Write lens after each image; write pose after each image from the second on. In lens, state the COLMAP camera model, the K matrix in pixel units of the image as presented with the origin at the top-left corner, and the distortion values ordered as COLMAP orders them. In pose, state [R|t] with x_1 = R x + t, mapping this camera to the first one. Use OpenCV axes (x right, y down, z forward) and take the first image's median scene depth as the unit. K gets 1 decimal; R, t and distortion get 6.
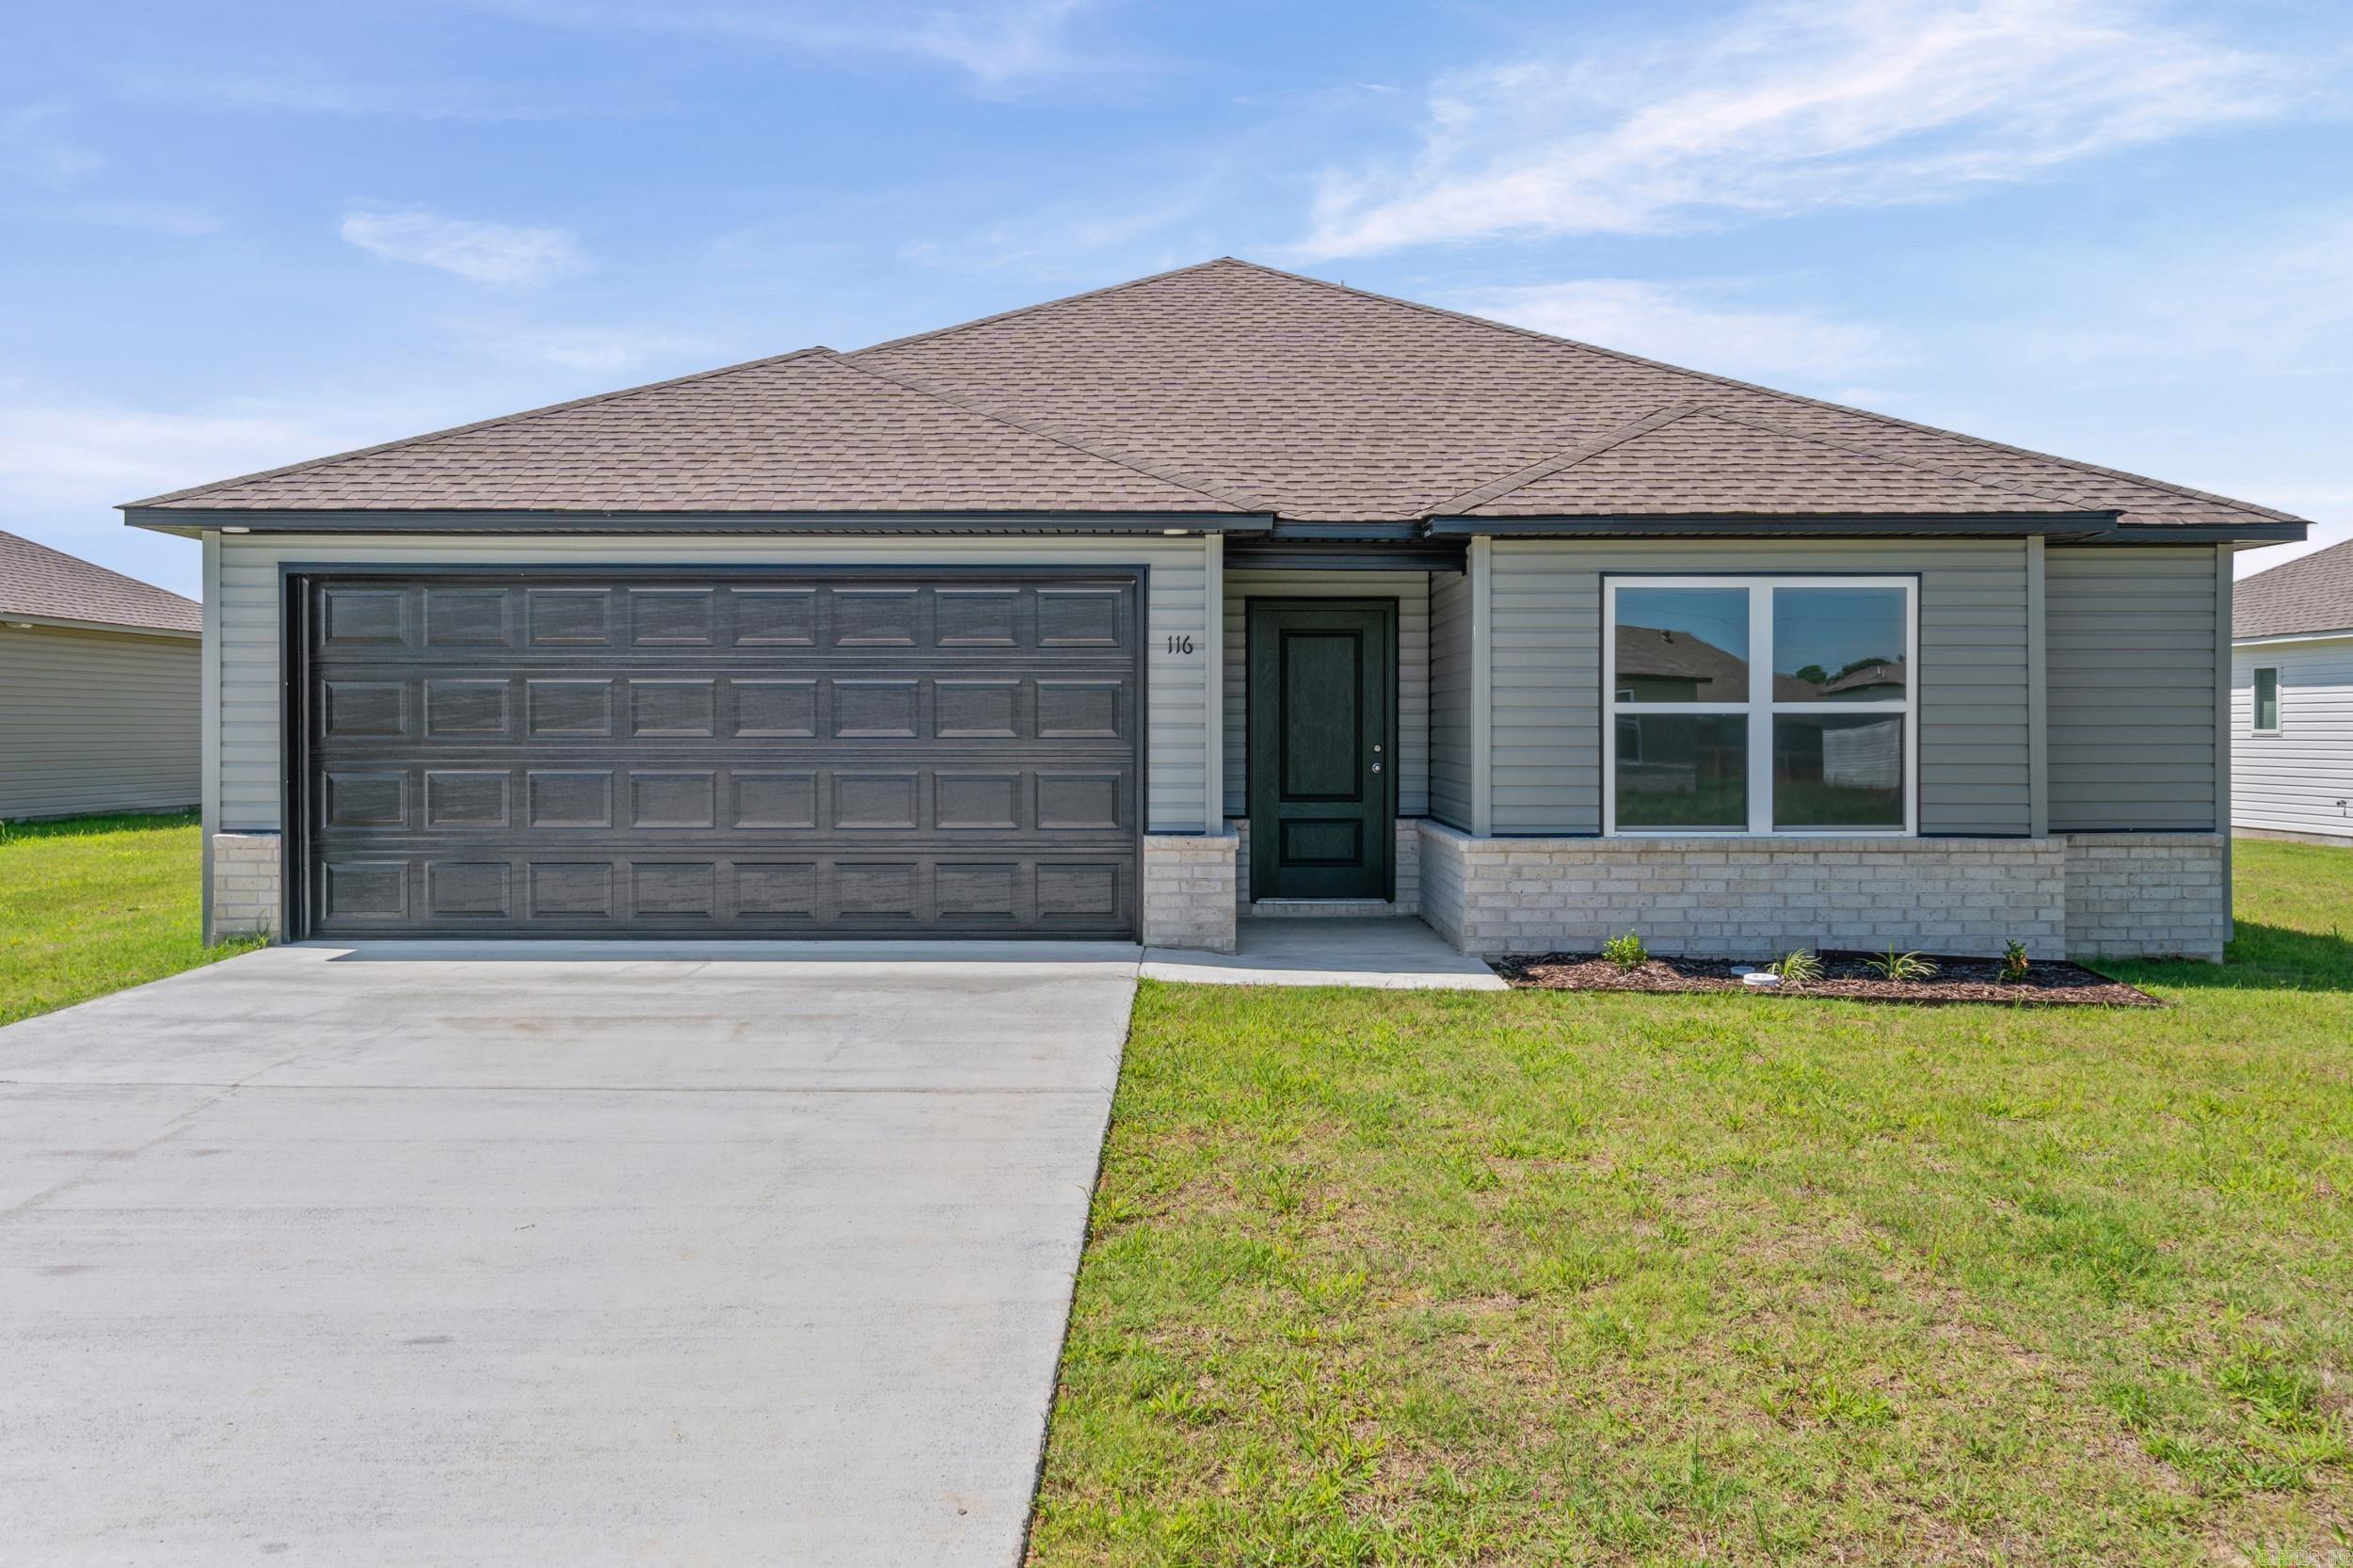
lens RADIAL K [[1826.7, 0, 1143.0], [0, 1826.7, 782.4], [0, 0, 1]] dist [0.005757, -0.068129]
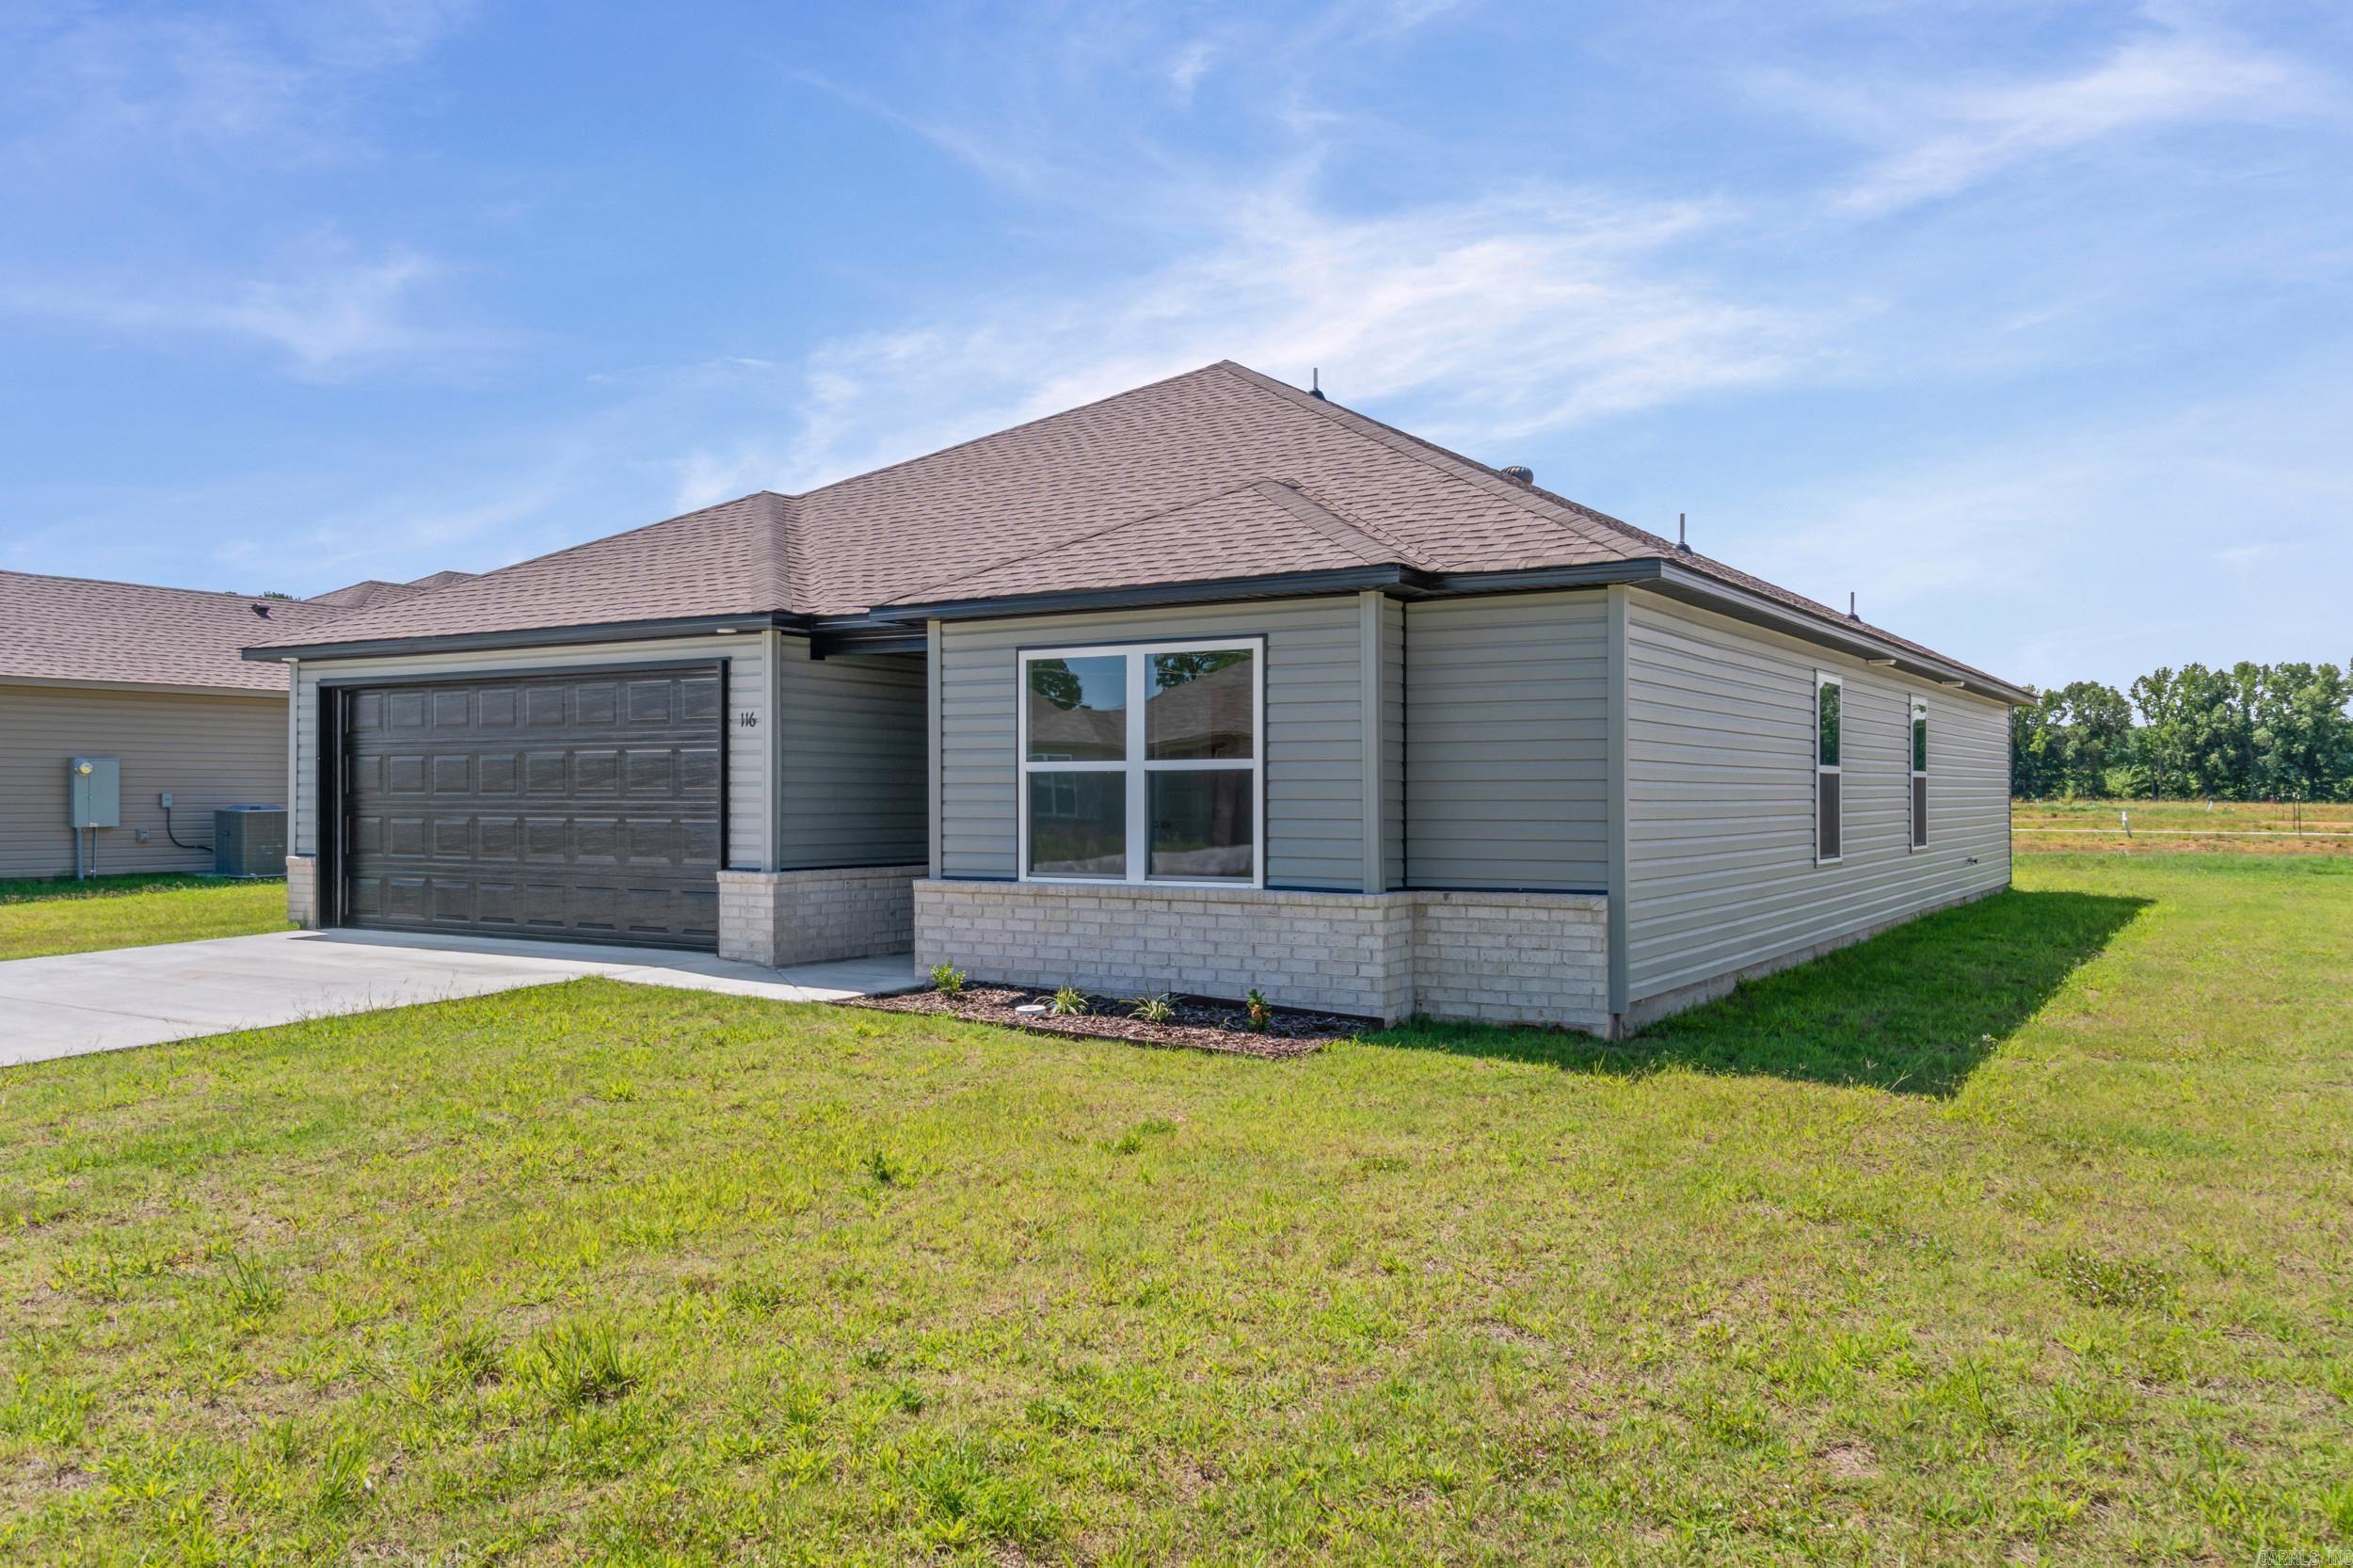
lens RADIAL K [[1826.7, 0, 1143.0], [0, 1826.7, 782.4], [0, 0, 1]] dist [0.005757, -0.068129]
pose [[0.842616, -0.003644, -0.538502, 0.926303], [-0.012724, 0.999563, -0.026673, -0.002036], [0.538364, 0.029326, 0.842202, 0.090196]]
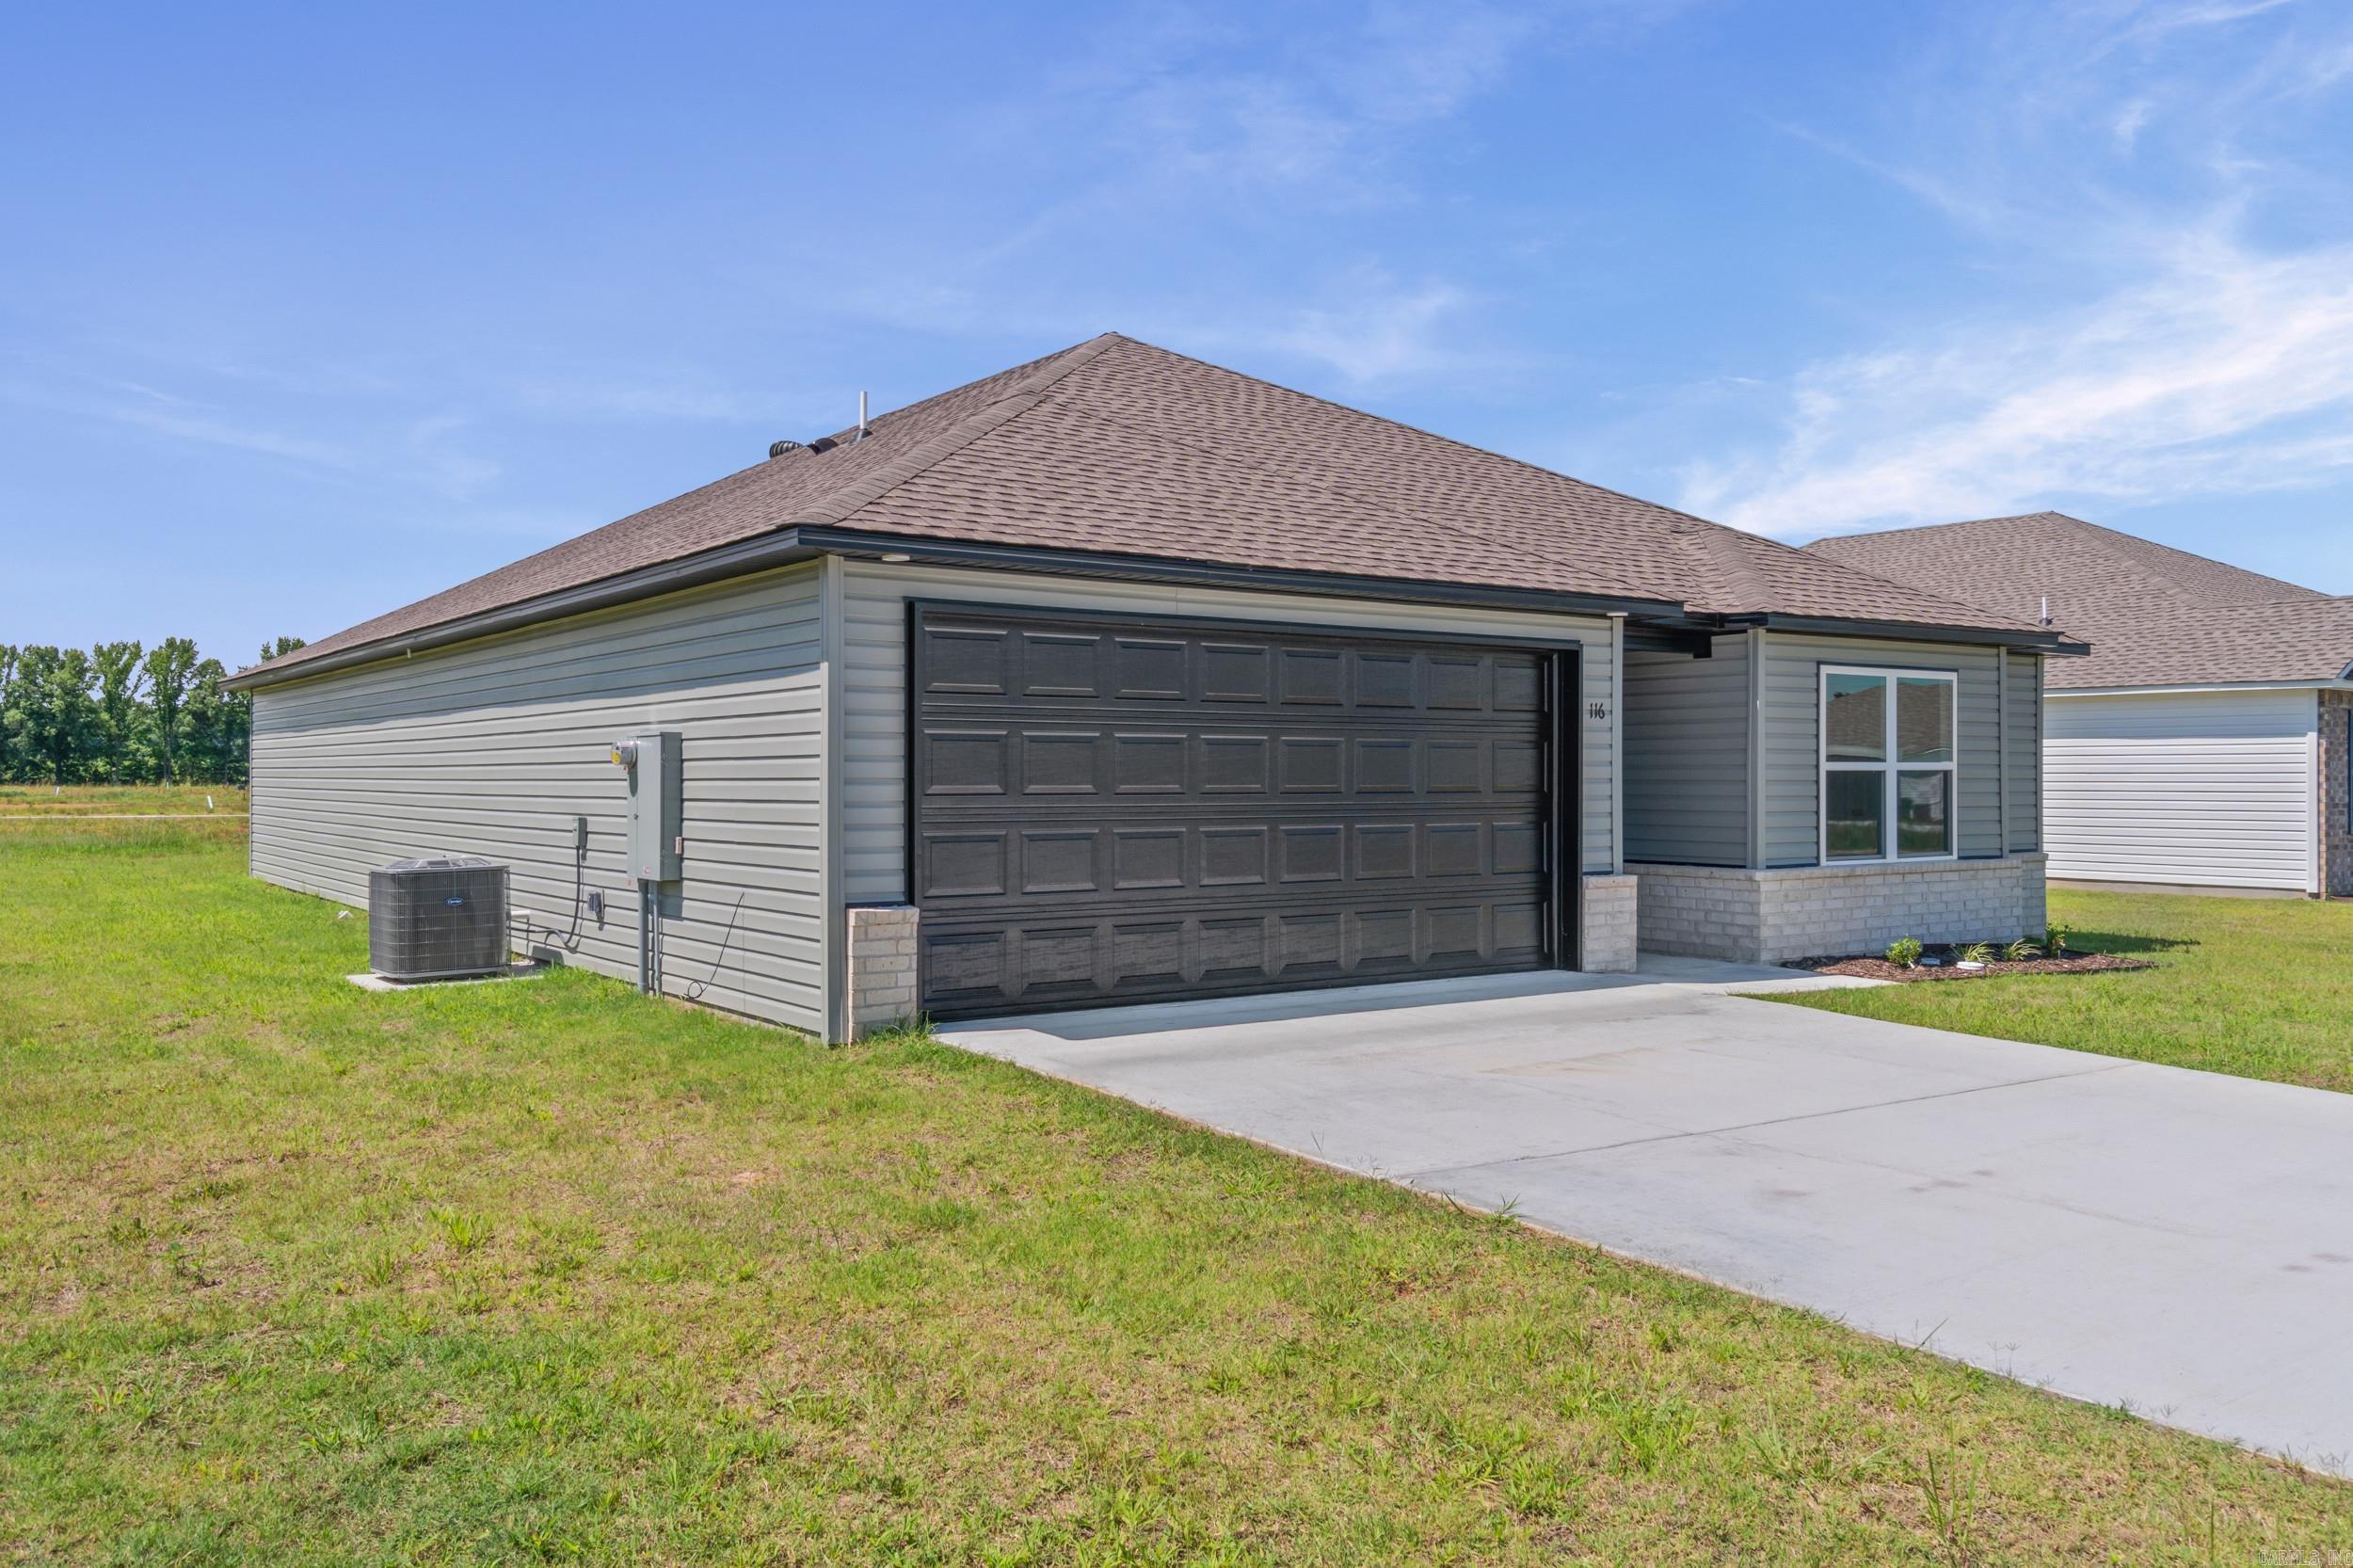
lens RADIAL K [[1826.7, 0, 1143.0], [0, 1826.7, 782.4], [0, 0, 1]] dist [0.005757, -0.068129]
pose [[0.820323, -0.002521, 0.571895, -0.880927], [0.013967, 0.999780, -0.015627, -0.015777], [-0.571730, 0.020807, 0.820178, 0.214577]]
